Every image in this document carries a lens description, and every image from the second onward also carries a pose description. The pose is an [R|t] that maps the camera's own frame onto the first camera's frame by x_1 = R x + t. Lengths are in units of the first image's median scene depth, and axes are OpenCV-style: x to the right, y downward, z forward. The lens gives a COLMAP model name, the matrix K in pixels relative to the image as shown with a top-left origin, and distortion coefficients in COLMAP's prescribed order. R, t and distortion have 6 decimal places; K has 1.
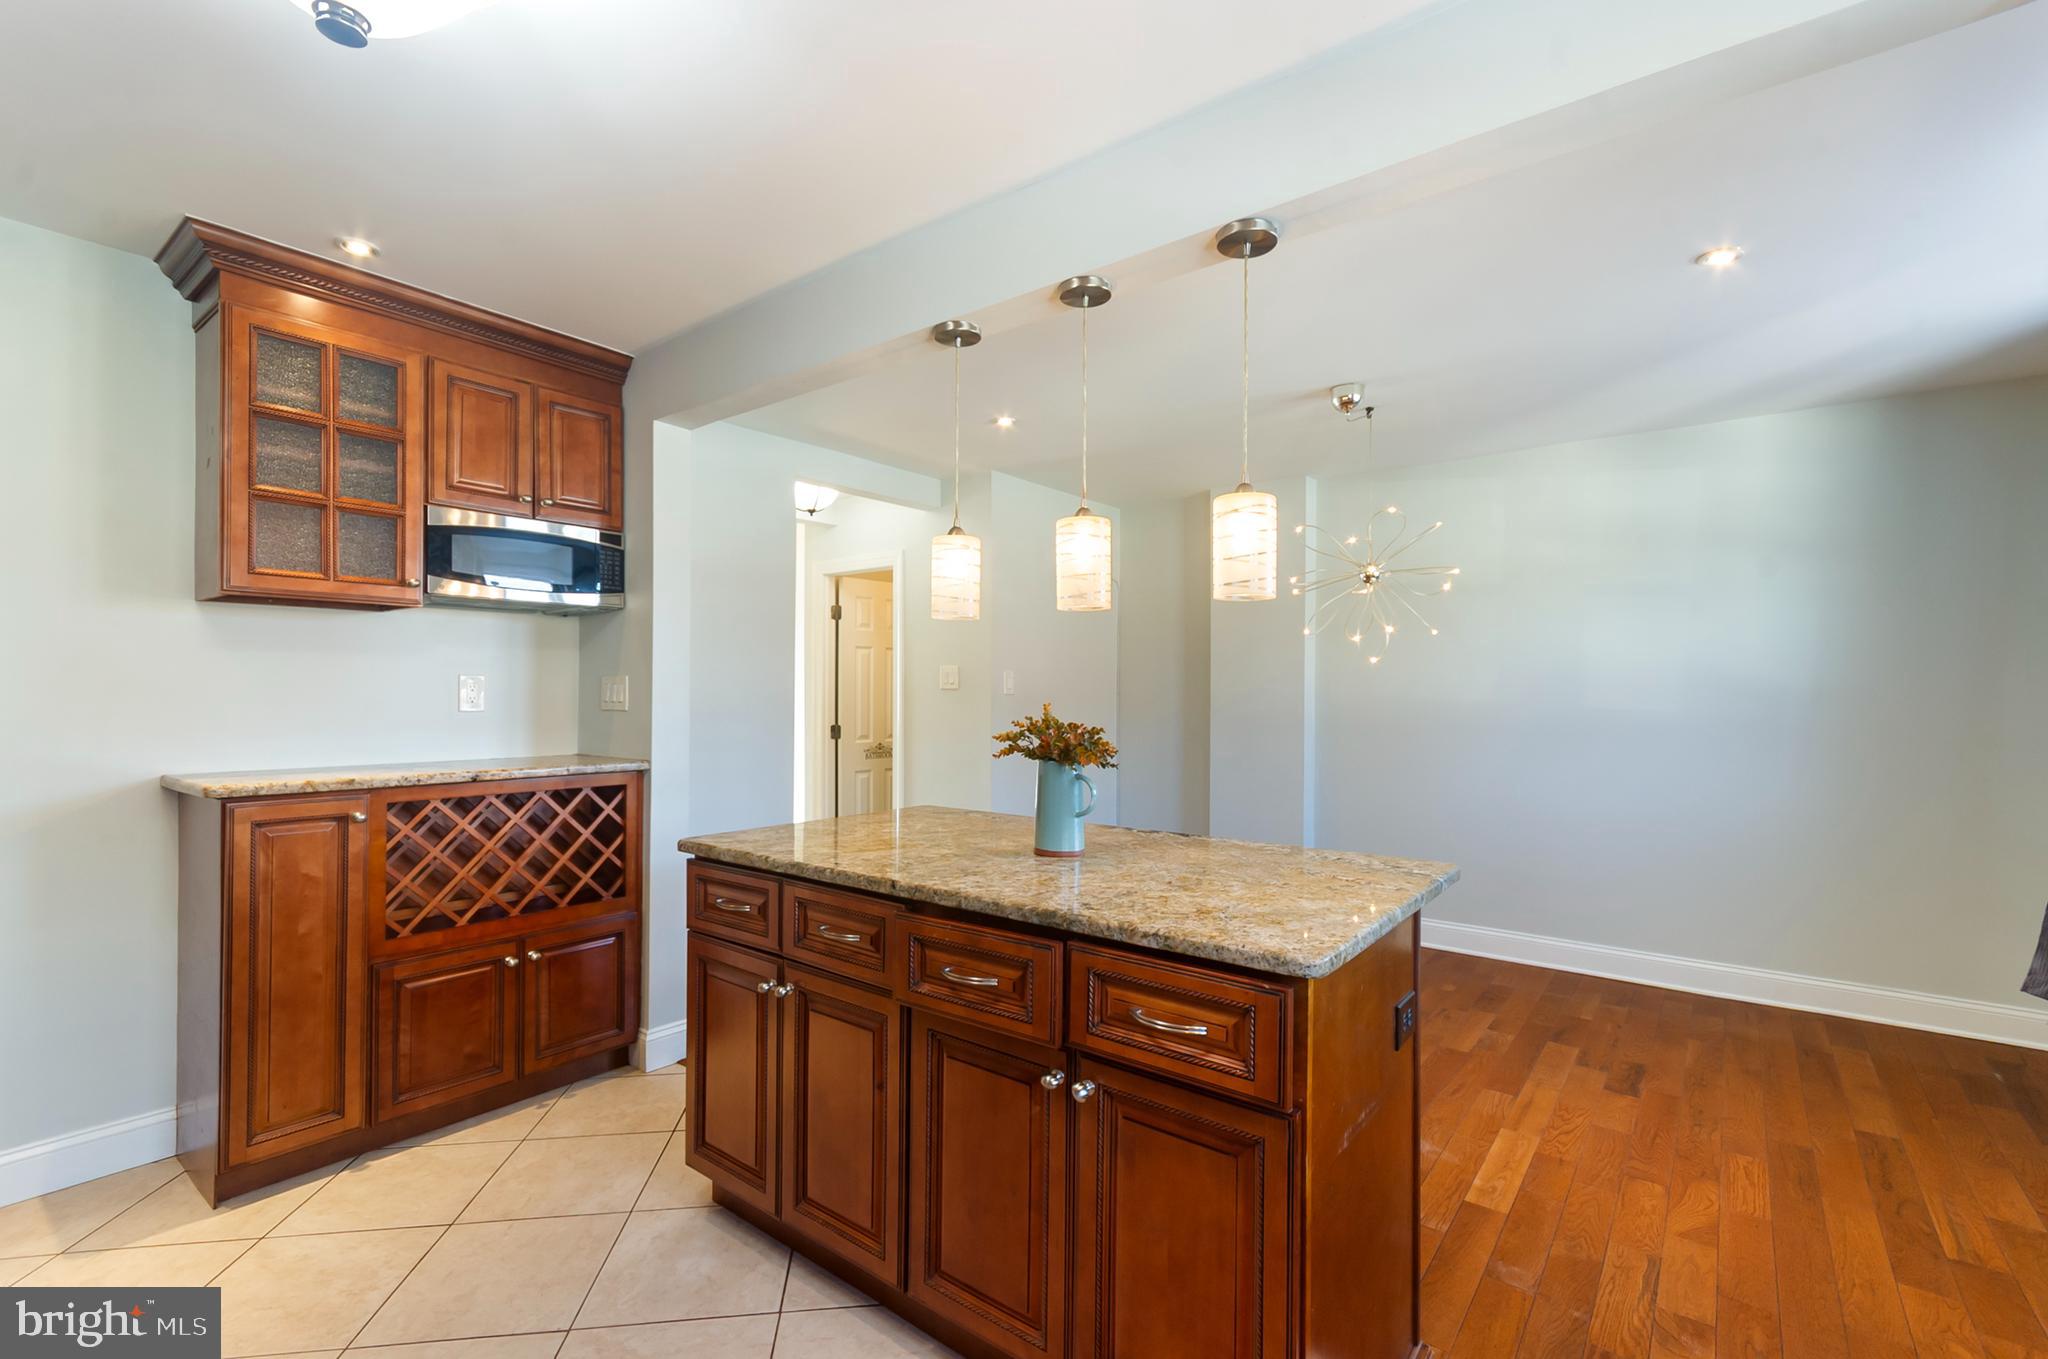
lens RADIAL K [[907.7, 0, 1002.6], [0, 907.7, 697.1], [0, 0, 1]] dist [0.008023, -0.000922]
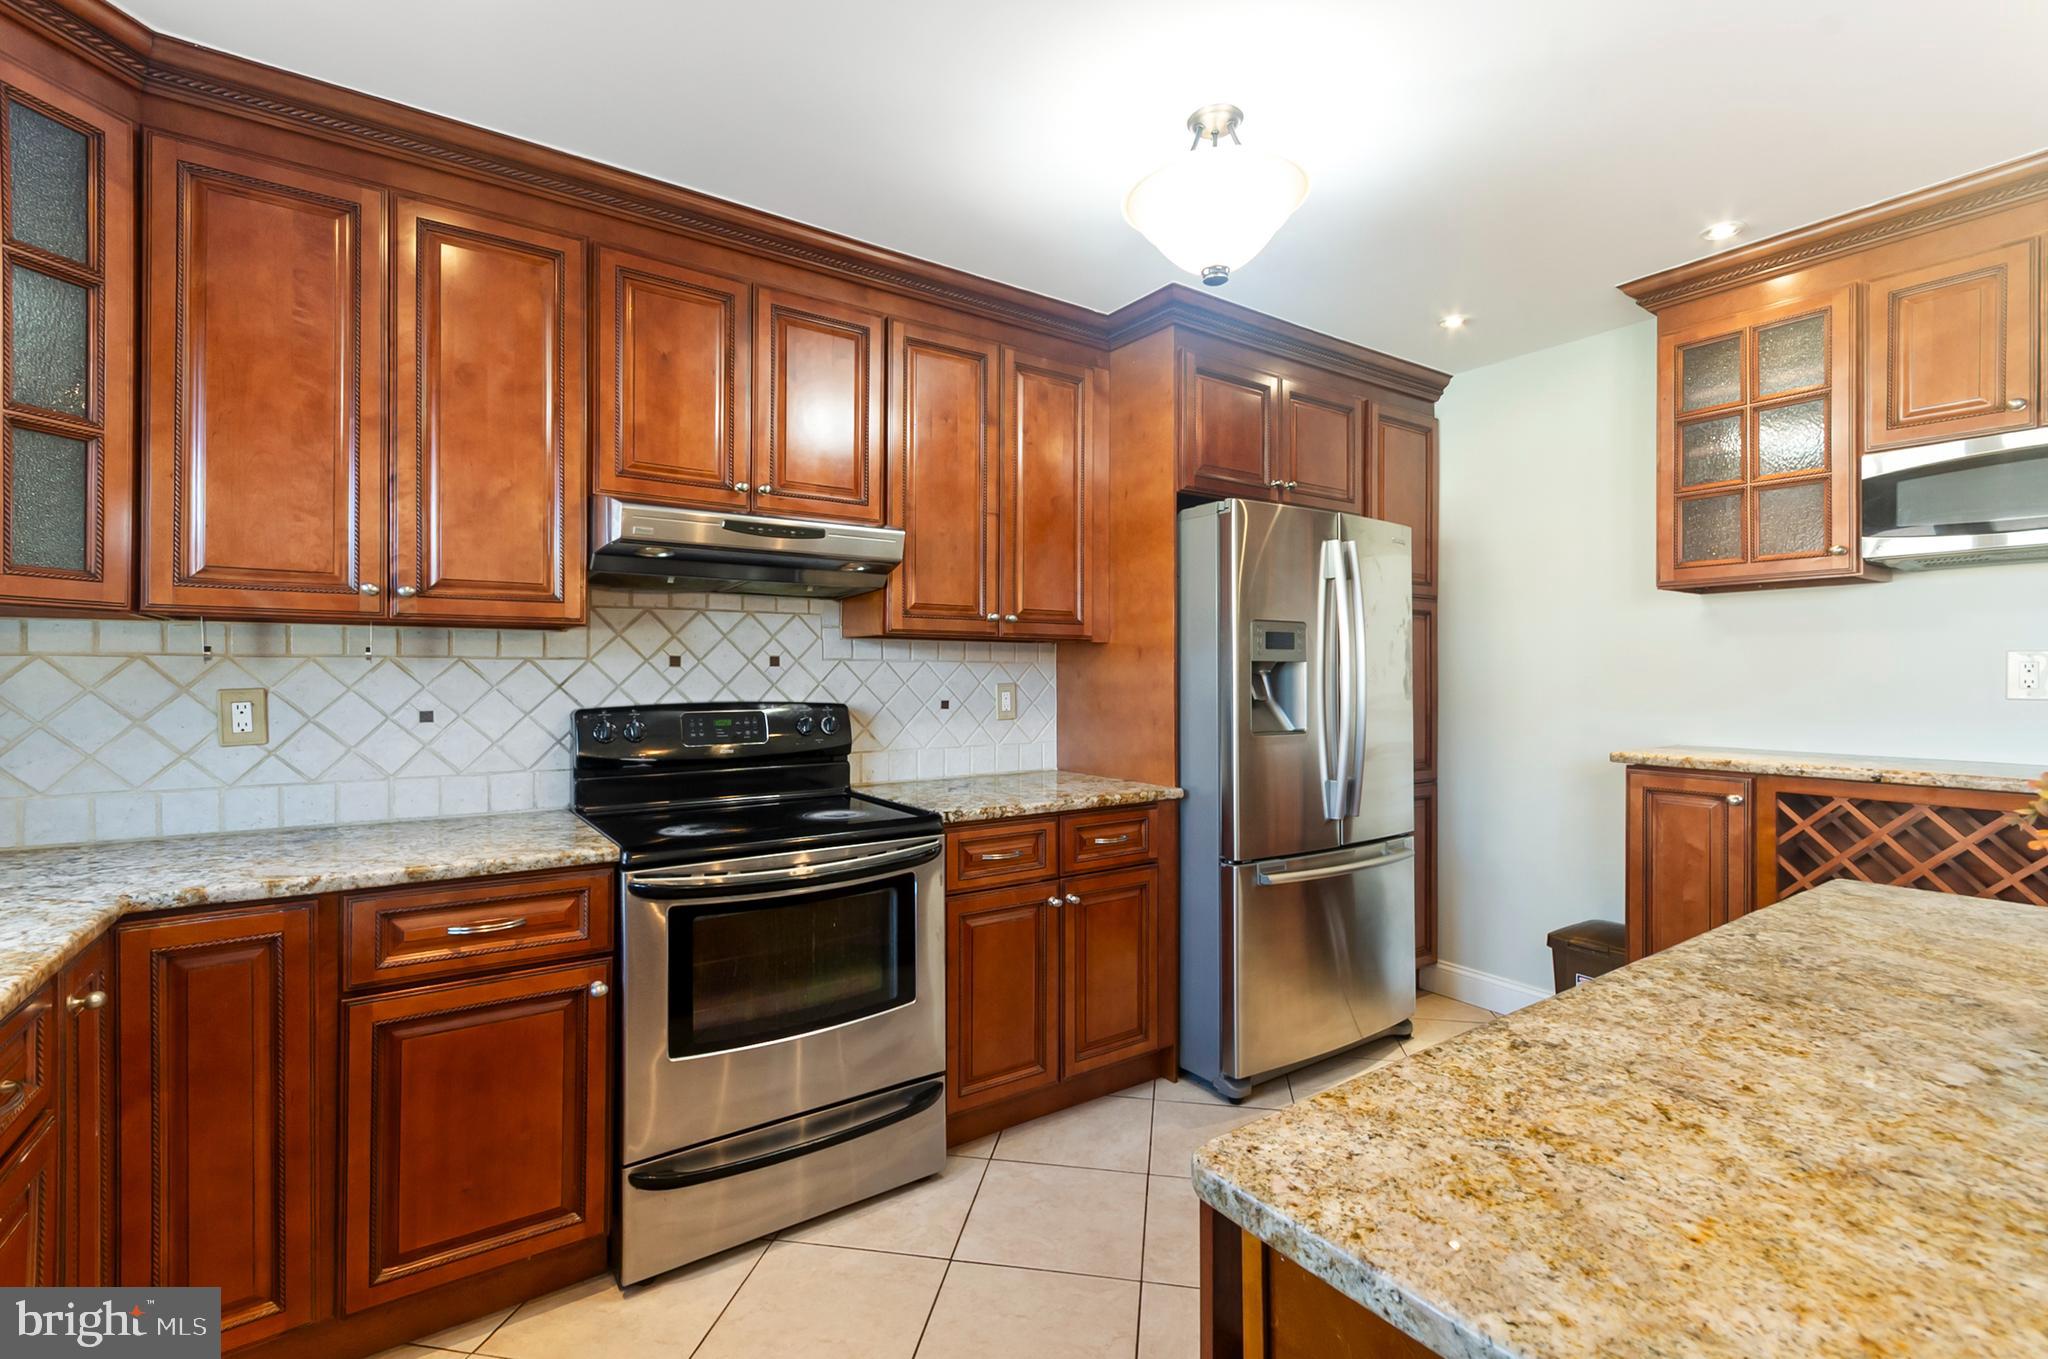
lens RADIAL K [[907.7, 0, 1025.0], [0, 907.7, 672.5], [0, 0, 1]] dist [0.008023, -0.000922]
pose [[-0.285844, -0.006352, -0.958255, 0.447111], [-0.003356, 0.999979, -0.005627, 0.001044], [0.958270, 0.001607, -0.285860, 0.523338]]
